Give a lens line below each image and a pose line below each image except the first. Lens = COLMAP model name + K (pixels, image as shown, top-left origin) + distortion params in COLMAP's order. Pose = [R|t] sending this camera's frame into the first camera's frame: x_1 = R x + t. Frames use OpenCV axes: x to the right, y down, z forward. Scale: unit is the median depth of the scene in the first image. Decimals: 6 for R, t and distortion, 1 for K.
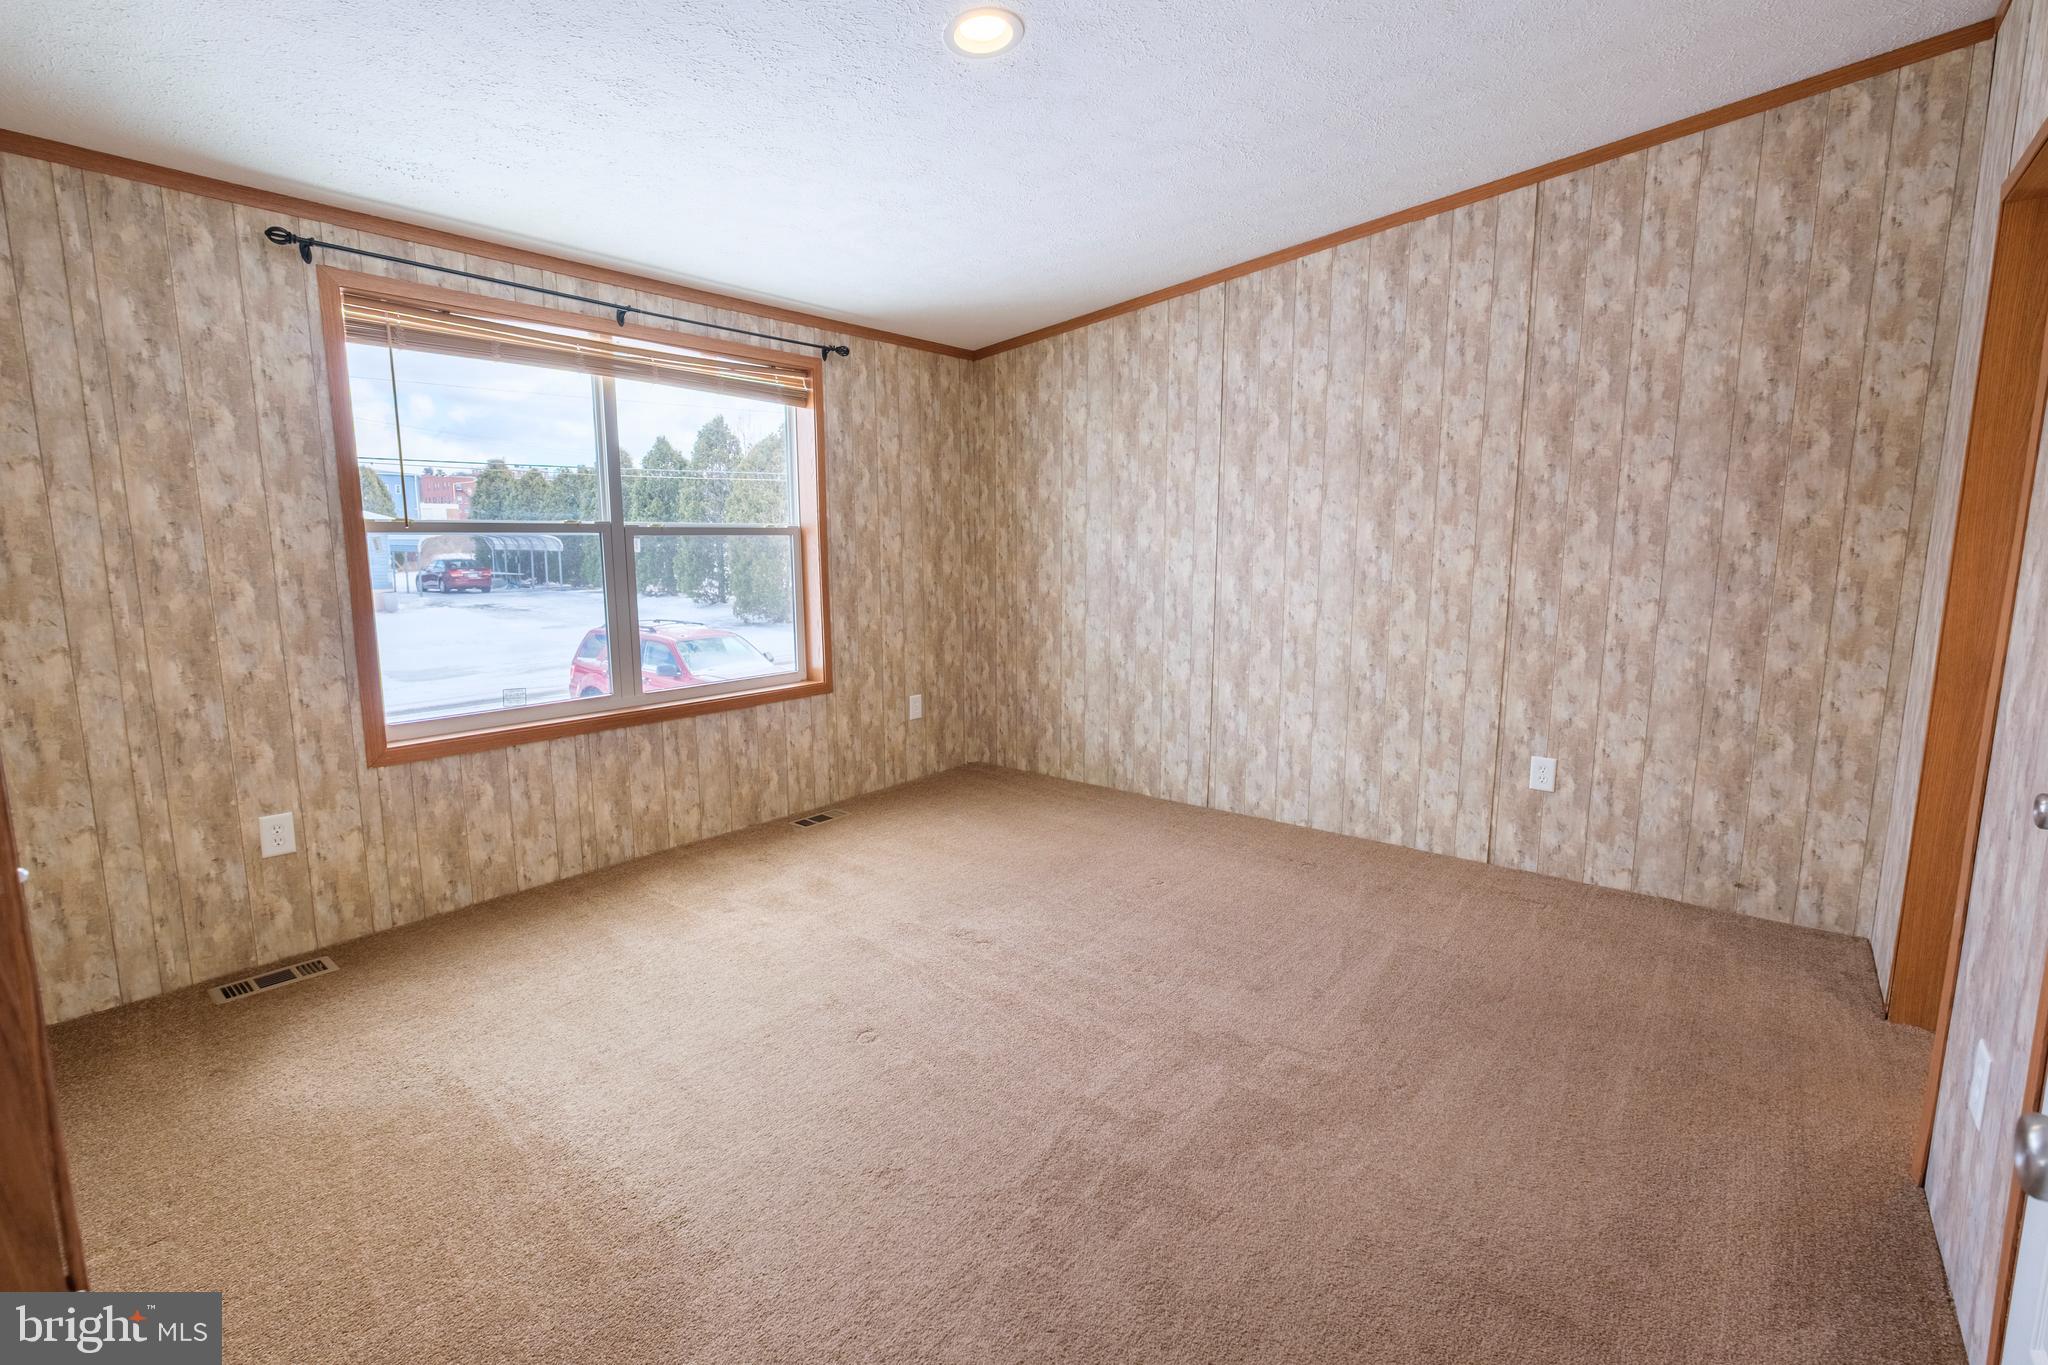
lens RADIAL K [[927.2, 0, 1032.5], [0, 927.2, 690.3], [0, 0, 1]] dist [0.003990, 0.000140]
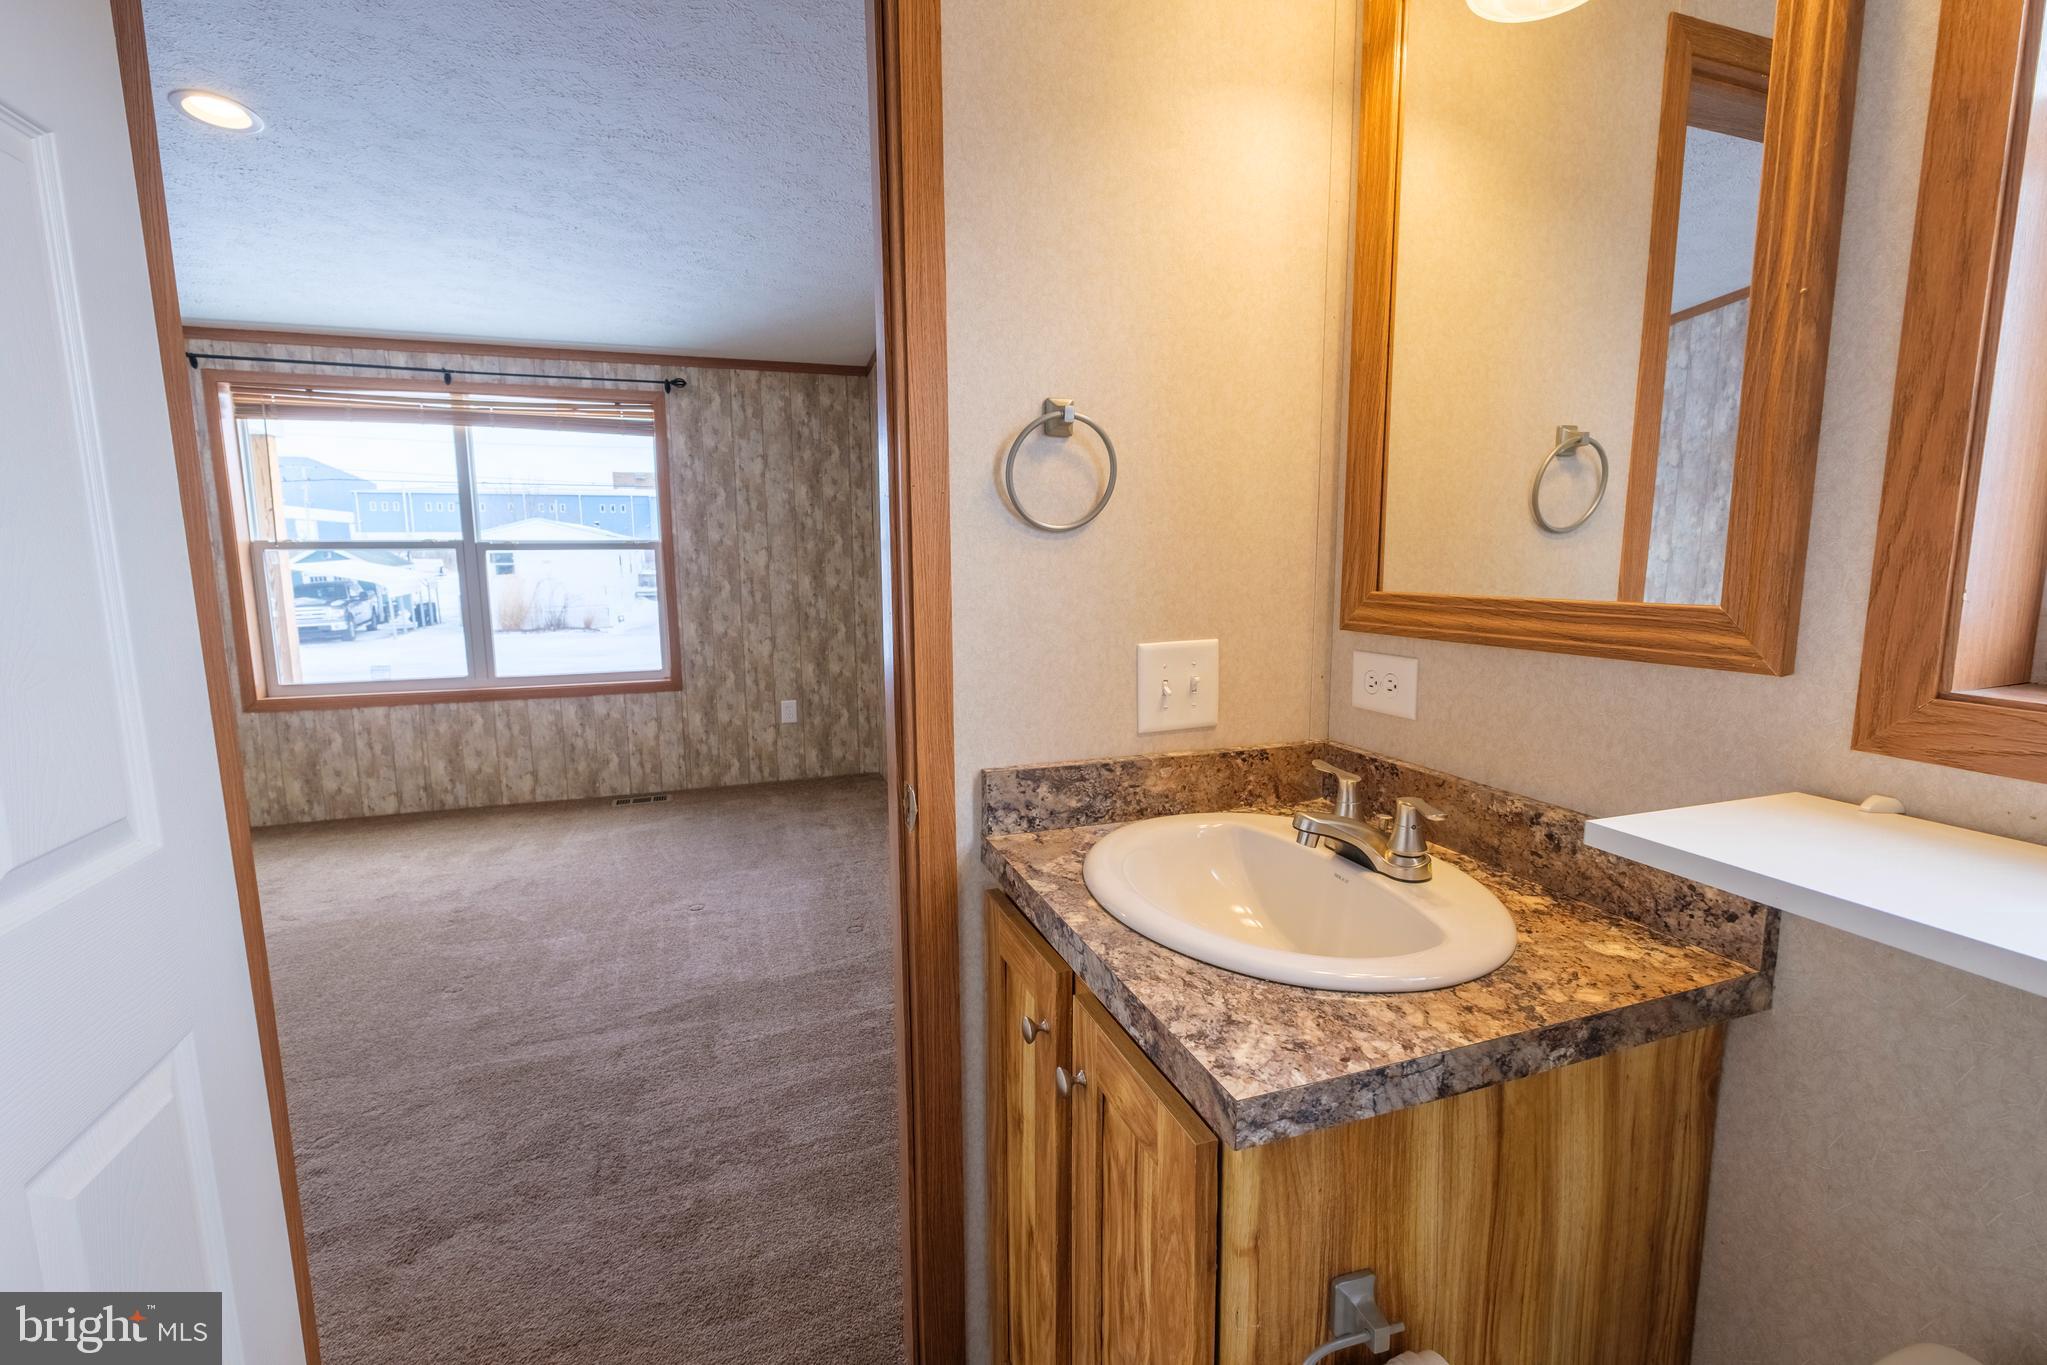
lens RADIAL K [[882.5, 0, 1027.6], [0, 882.5, 692.0], [0, 0, 1]] dist [-0.000179, -0.000420]
pose [[0.845687, 0.074532, -0.528449, 0.788119], [-0.080551, 0.996682, 0.011664, -0.046955], [0.527565, 0.032703, 0.848885, 0.362252]]
